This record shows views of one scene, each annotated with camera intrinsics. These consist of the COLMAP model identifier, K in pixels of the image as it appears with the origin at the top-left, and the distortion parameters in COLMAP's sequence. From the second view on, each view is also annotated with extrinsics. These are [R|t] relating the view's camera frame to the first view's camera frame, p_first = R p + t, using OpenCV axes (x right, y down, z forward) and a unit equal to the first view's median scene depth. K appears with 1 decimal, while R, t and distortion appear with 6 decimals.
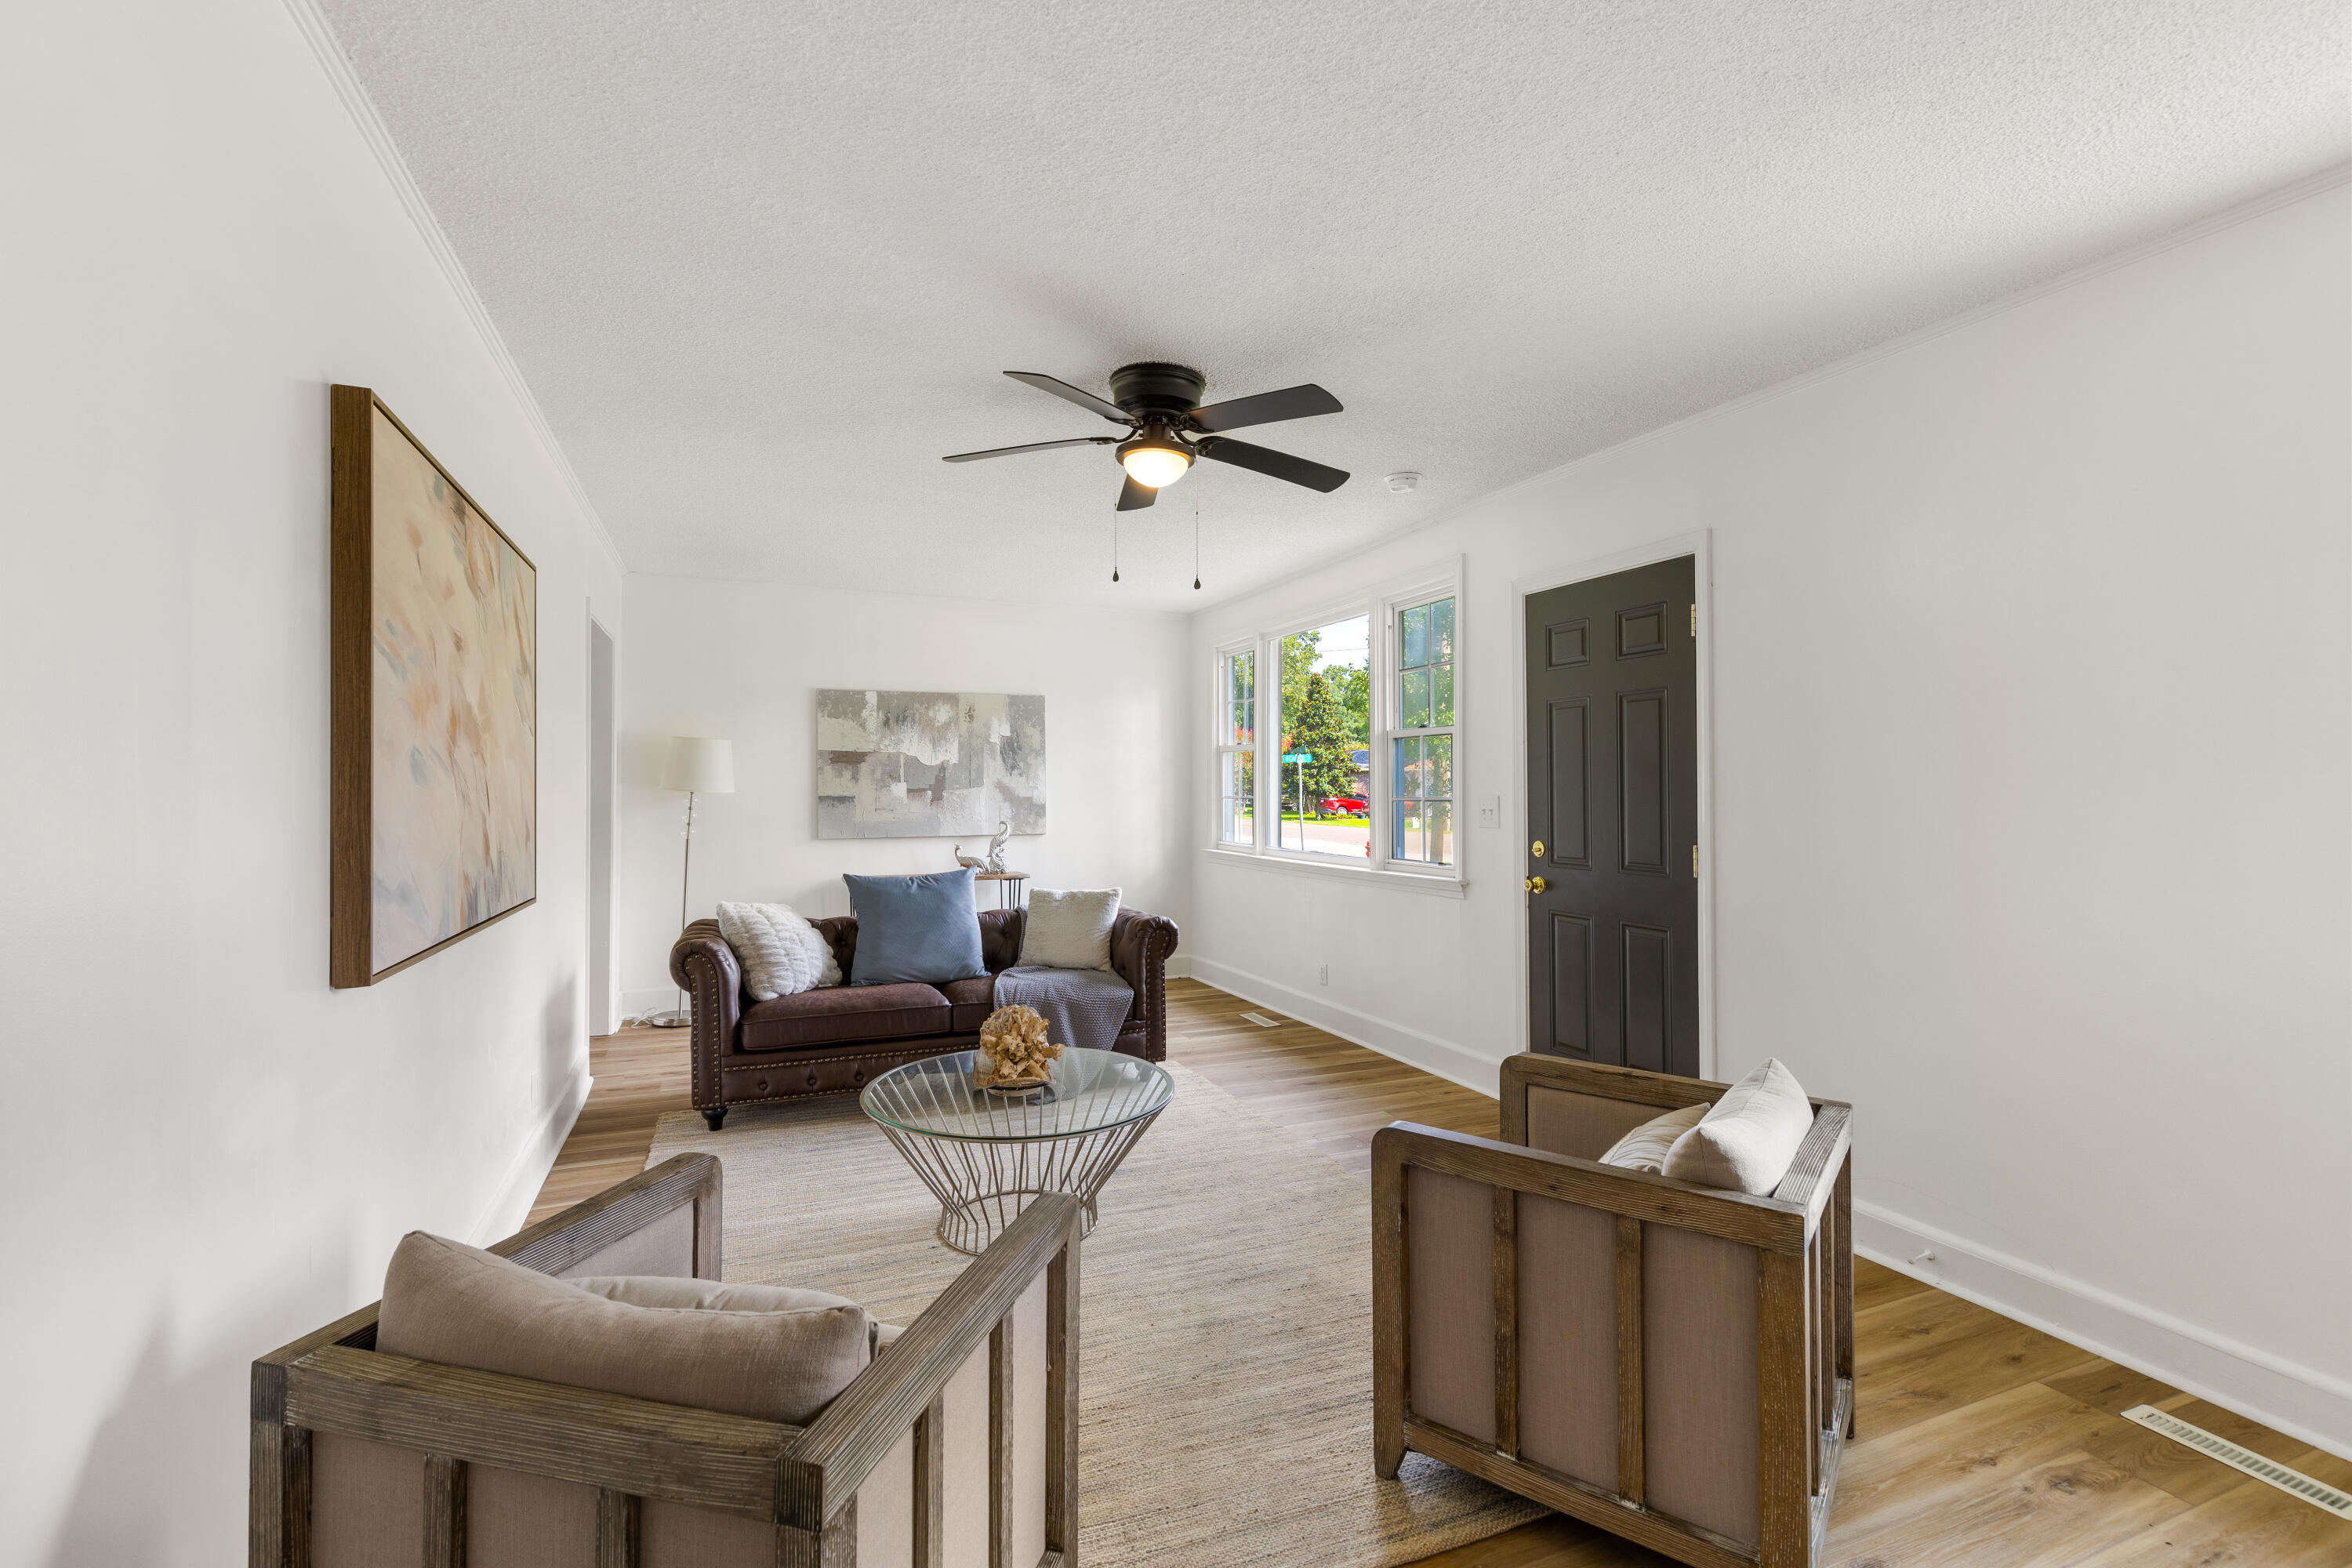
lens RADIAL K [[1059.7, 0, 1170.0], [0, 1059.7, 791.2], [0, 0, 1]] dist [0.018510, -0.008368]
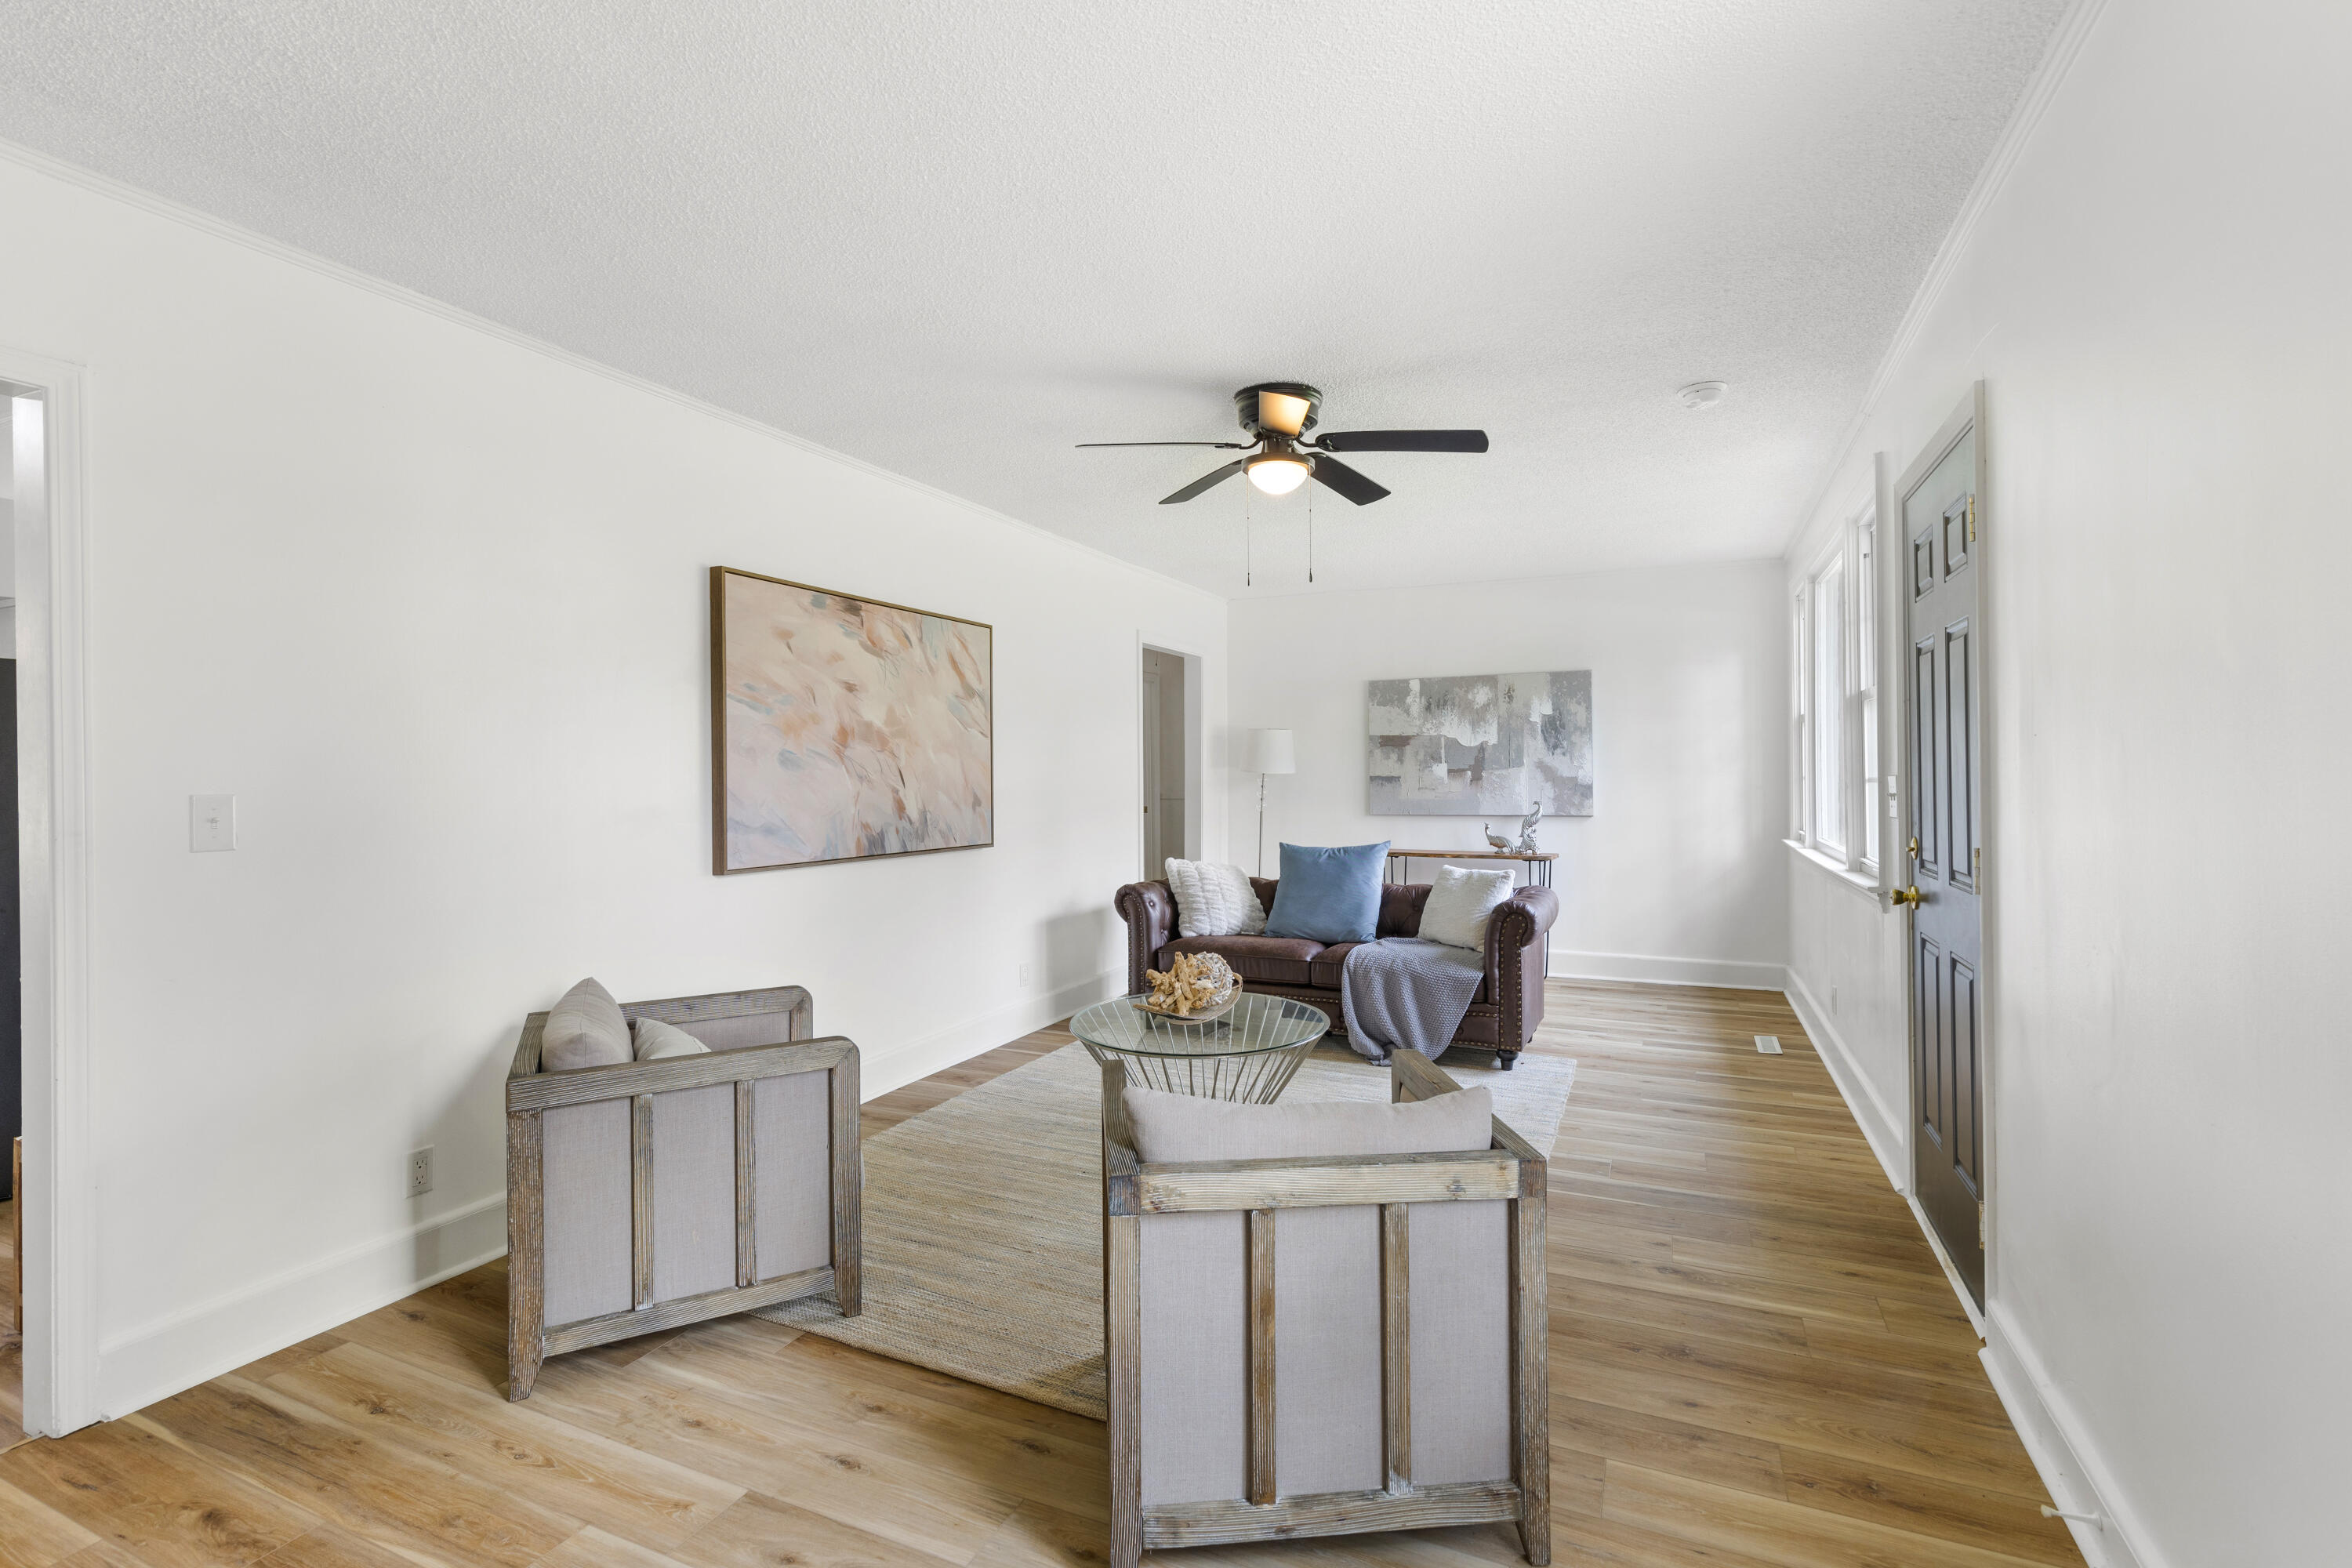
lens RADIAL K [[1059.7, 0, 1170.0], [0, 1059.7, 791.2], [0, 0, 1]] dist [0.018510, -0.008368]
pose [[0.677307, 0.009842, -0.735635, 0.346515], [0.004340, 0.999840, 0.017373, 0.000004], [0.735688, -0.014959, 0.677156, 0.083131]]
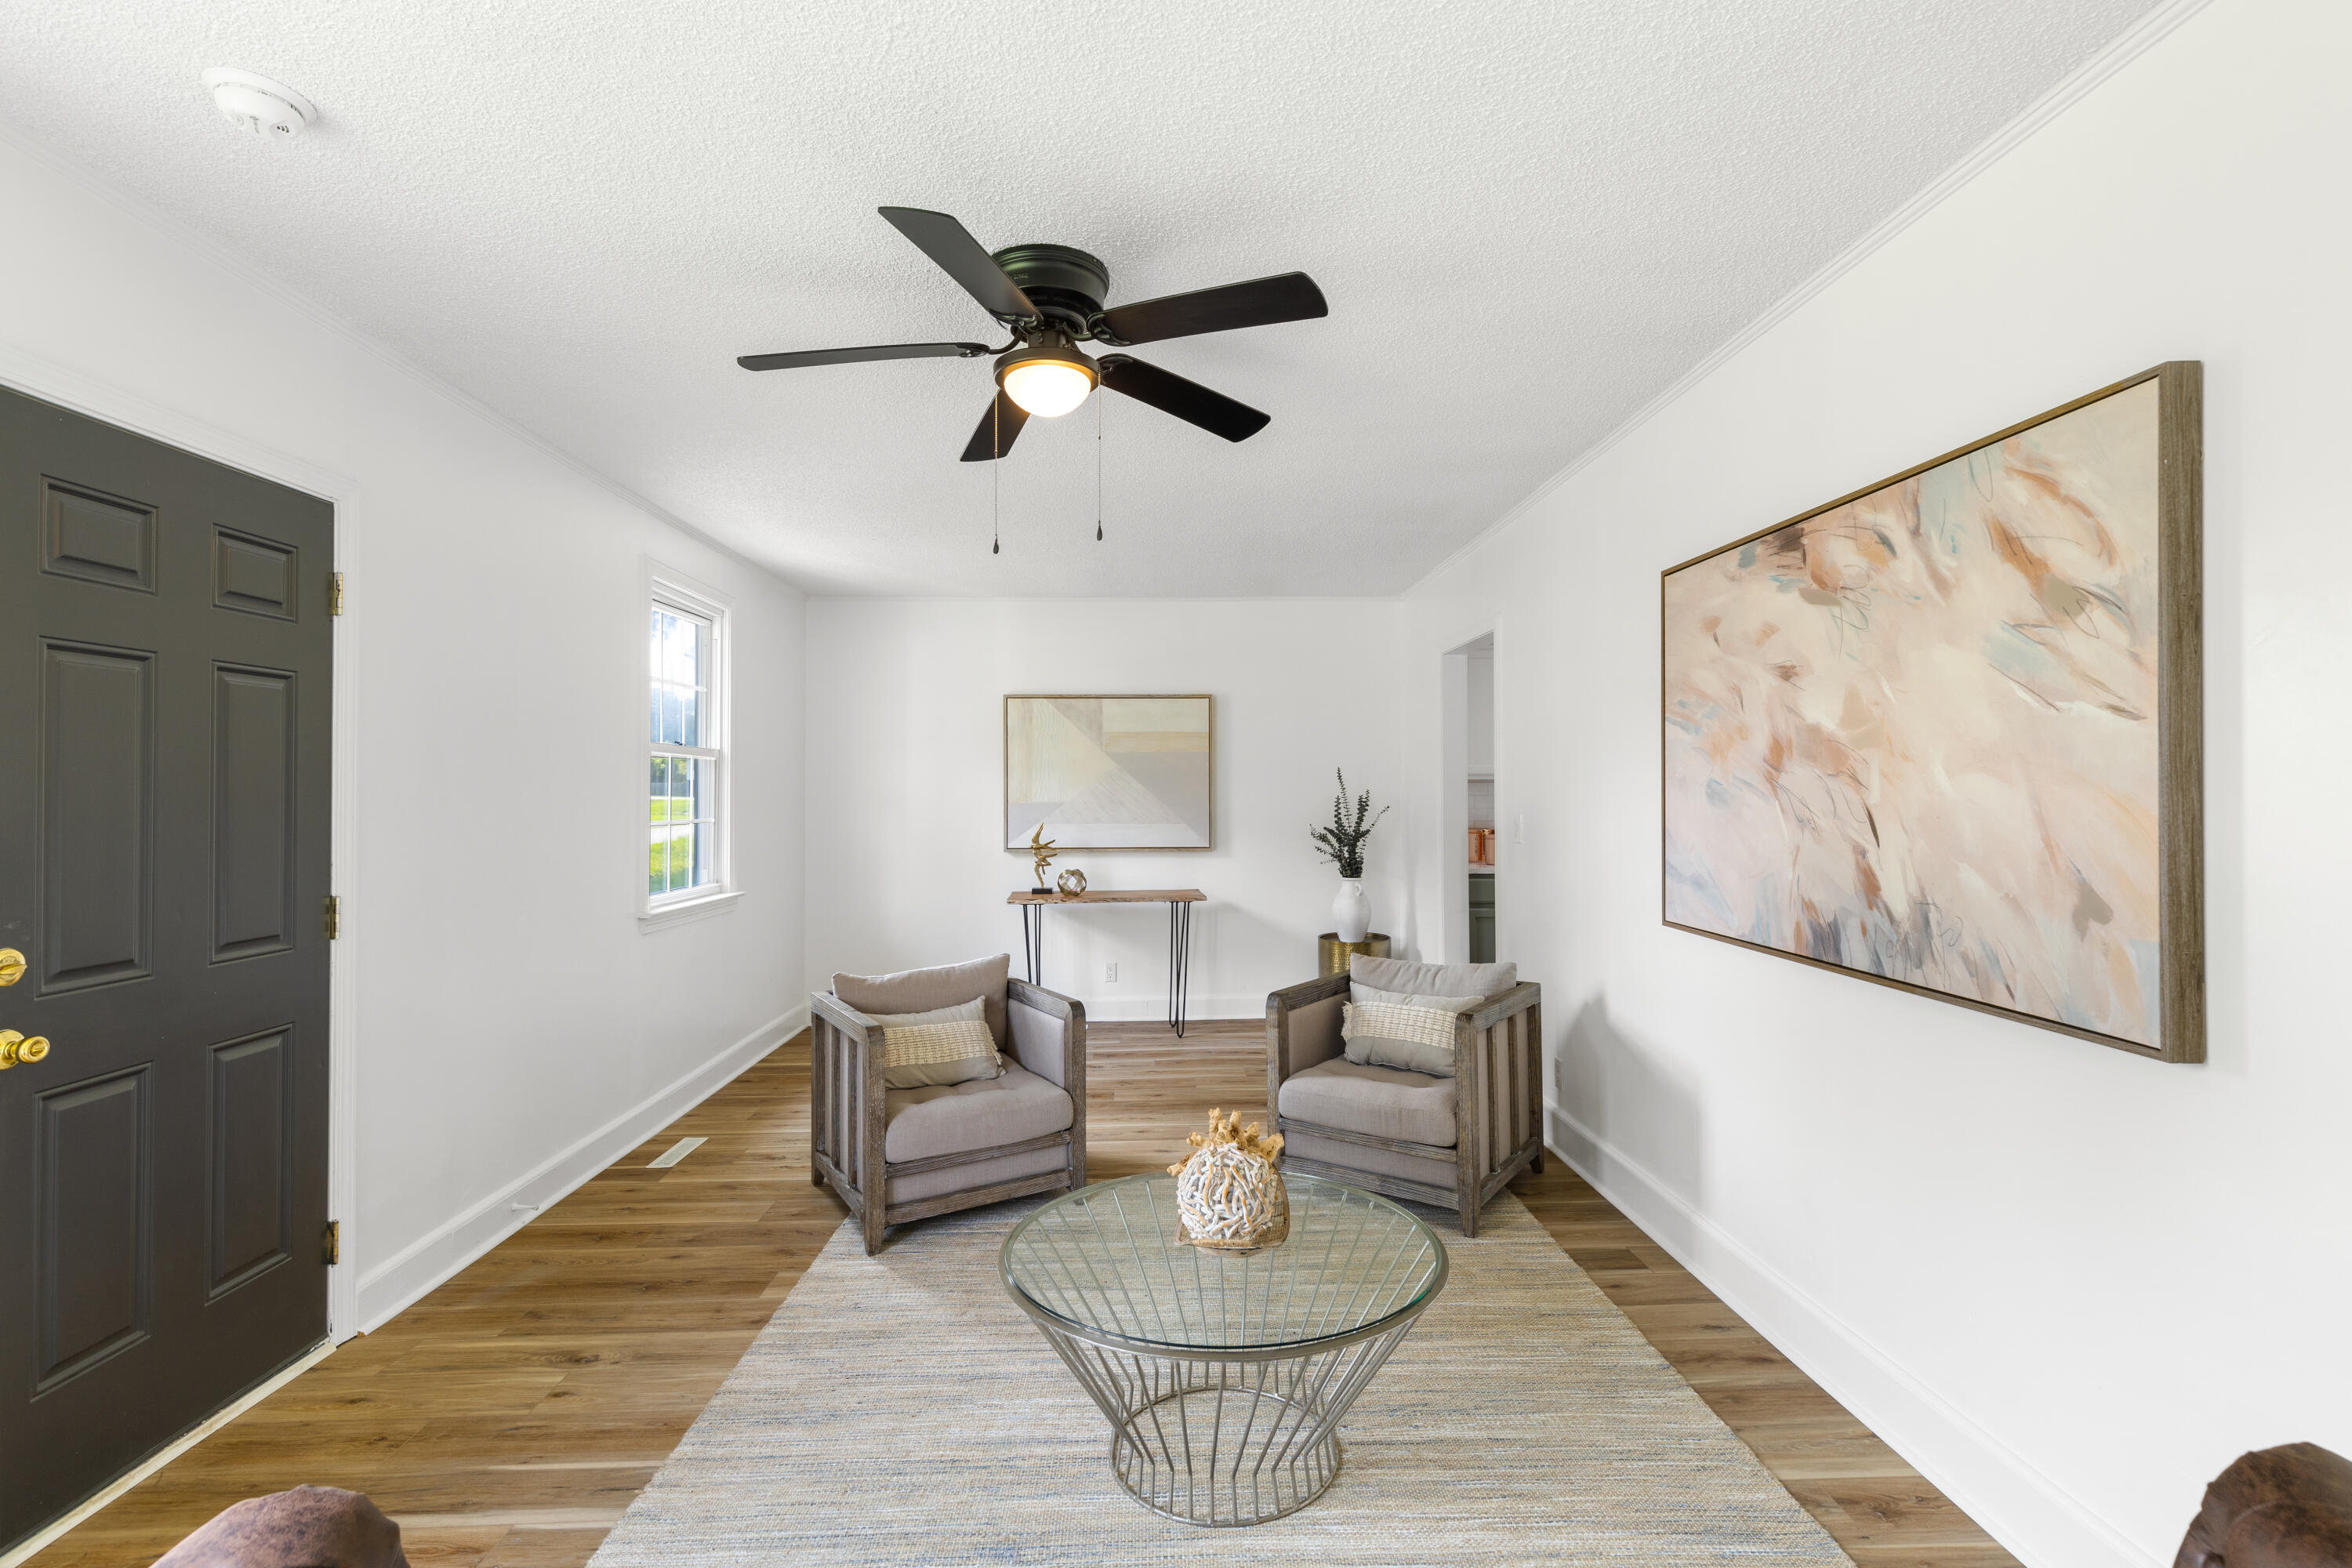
lens RADIAL K [[1059.7, 0, 1170.0], [0, 1059.7, 791.2], [0, 0, 1]] dist [0.018510, -0.008368]
pose [[-0.935626, 0.007312, 0.352916, -0.175096], [0.008646, 0.999960, 0.002203, -0.011463], [-0.352886, 0.005113, -0.935652, 0.813398]]
